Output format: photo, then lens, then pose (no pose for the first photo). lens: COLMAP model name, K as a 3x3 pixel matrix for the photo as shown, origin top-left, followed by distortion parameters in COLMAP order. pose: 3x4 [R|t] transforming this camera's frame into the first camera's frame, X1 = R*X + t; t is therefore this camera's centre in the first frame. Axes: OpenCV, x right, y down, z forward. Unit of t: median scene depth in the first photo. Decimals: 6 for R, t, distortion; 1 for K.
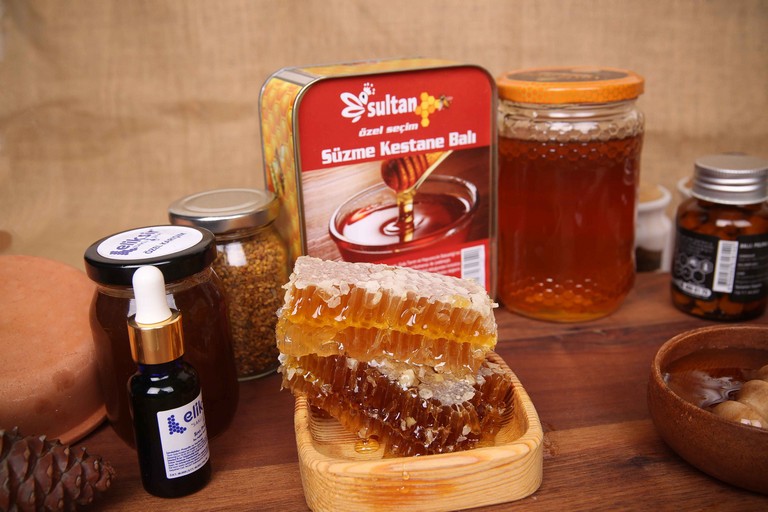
lens RADIAL K [[766.5, 0, 383.4], [0, 766.5, 257.7], [0, 0, 1]] dist [-0.053175, 0.000000]
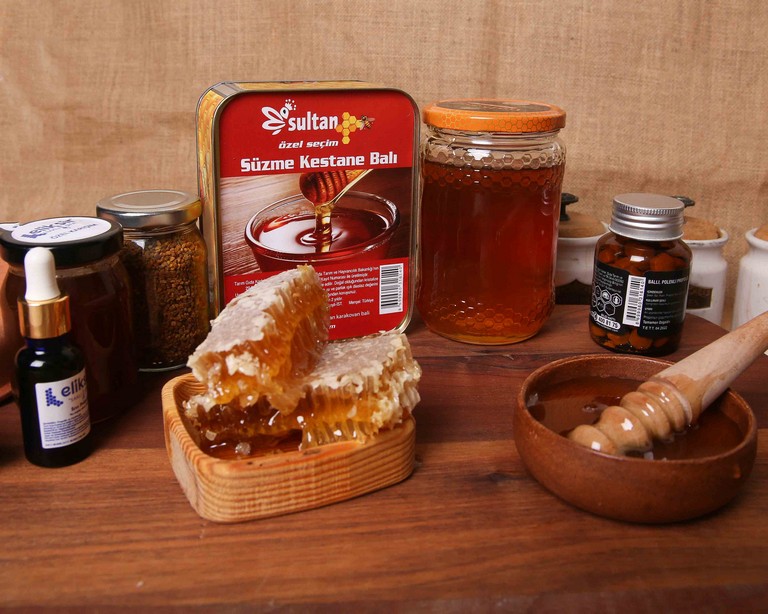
lens RADIAL K [[760.8, 0, 385.5], [0, 760.8, 232.3], [0, 0, 1]] dist [-0.097039, 0.000000]
pose [[0.996147, 0.075593, -0.044466, 0.166234], [-0.078570, 0.994482, -0.069518, 0.017493], [0.038966, 0.072744, 0.996589, -0.030466]]
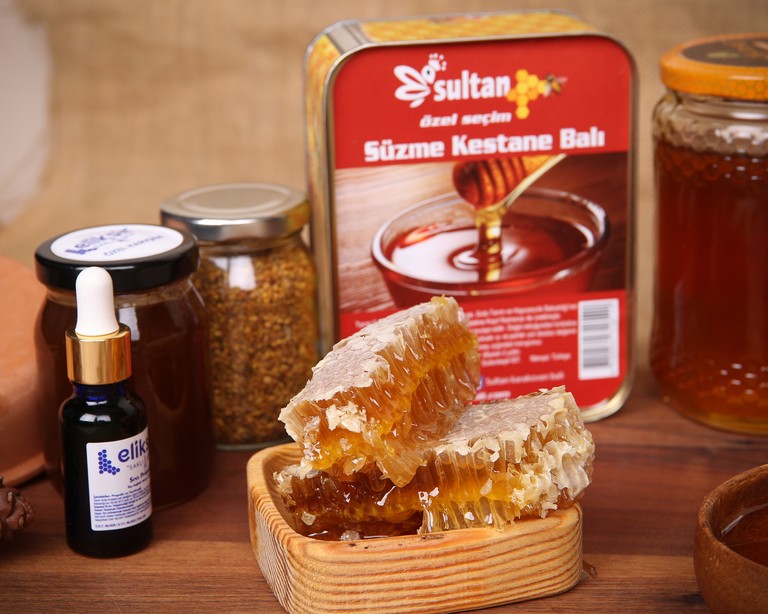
lens RADIAL K [[1792.2, 0, 385.0], [0, 1792.2, 265.2], [0, 0, 1]] dist [0.085364, 0.000000]
pose [[0.961596, 0.091188, -0.258877, 0.373644], [-0.103692, 0.993992, -0.035036, 0.032580], [0.254127, 0.060533, 0.965275, -0.609197]]
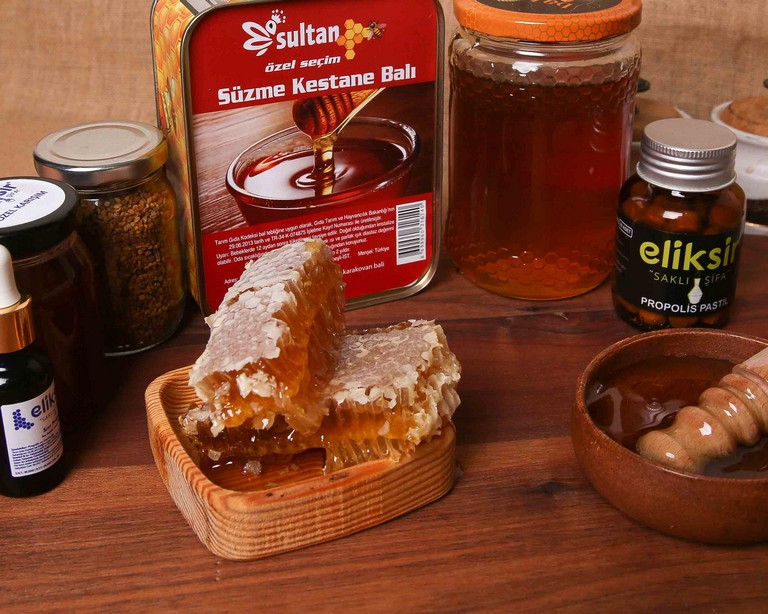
lens RADIAL K [[1129.6, 0, 384.6], [0, 1129.6, 182.9], [0, 0, 1]] dist [-0.098010, 0.000000]
pose [[0.998531, 0.050198, -0.020389, 0.123436], [-0.048735, 0.996572, 0.066859, -0.123928], [0.023675, -0.065767, 0.997554, -0.205823]]
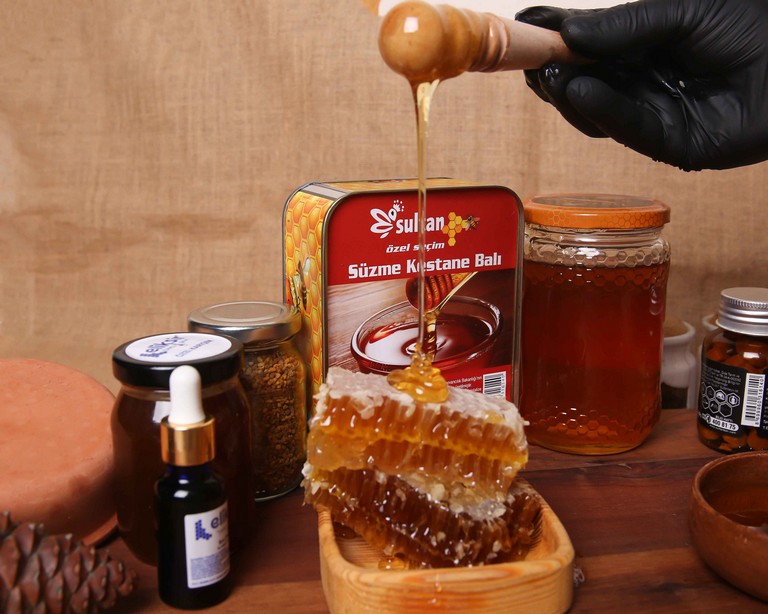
lens RADIAL K [[889.4, 0, 382.6], [0, 889.4, 284.1], [0, 0, 1]] dist [-0.083137, 0.000000]
pose [[0.998979, 0.039332, 0.022228, -0.058639], [-0.035812, 0.989342, -0.141139, 0.042816], [-0.027543, 0.140199, 0.989740, -0.127940]]
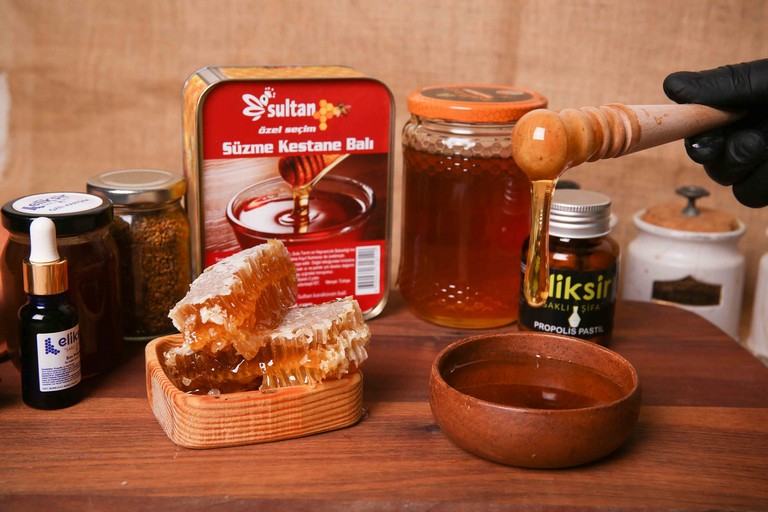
lens RADIAL K [[1053.2, 0, 382.9], [0, 1053.2, 257.9], [0, 0, 1]] dist [0.046271, 0.000000]
pose [[0.989292, 0.102425, -0.103969, 0.321442], [-0.106740, 0.993605, -0.036810, 0.060097], [0.099533, 0.047513, 0.993899, -0.505845]]
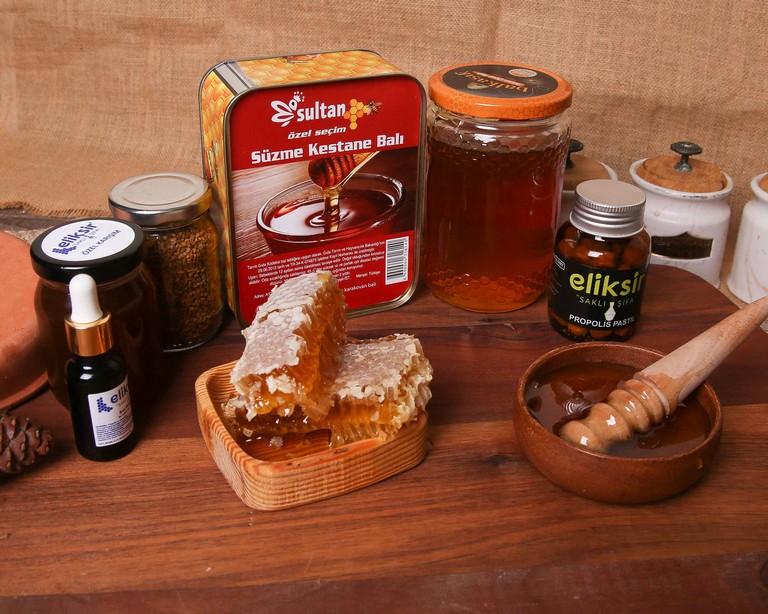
lens RADIAL K [[905.8, 0, 405.3], [0, 905.8, 264.5], [0, 0, 1]] dist [-0.111284, 0.000000]
pose [[0.997236, 0.071481, 0.020244, 0.115454], [-0.073672, 0.986635, 0.145342, -0.175987], [-0.009584, -0.146432, 0.989174, -0.264843]]
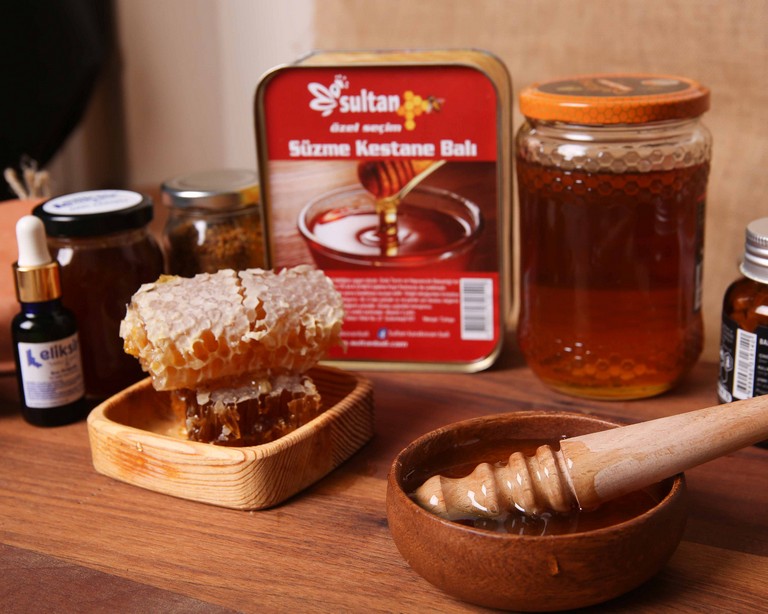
lens RADIAL K [[1140.7, 0, 433.2], [0, 1140.7, 303.8], [0, 0, 1]] dist [0.000551, 0.000000]
pose [[0.824546, 0.194971, -0.531140, 0.826868], [-0.192693, 0.979400, 0.060380, -0.059079], [0.531971, 0.052561, 0.845130, -0.094174]]
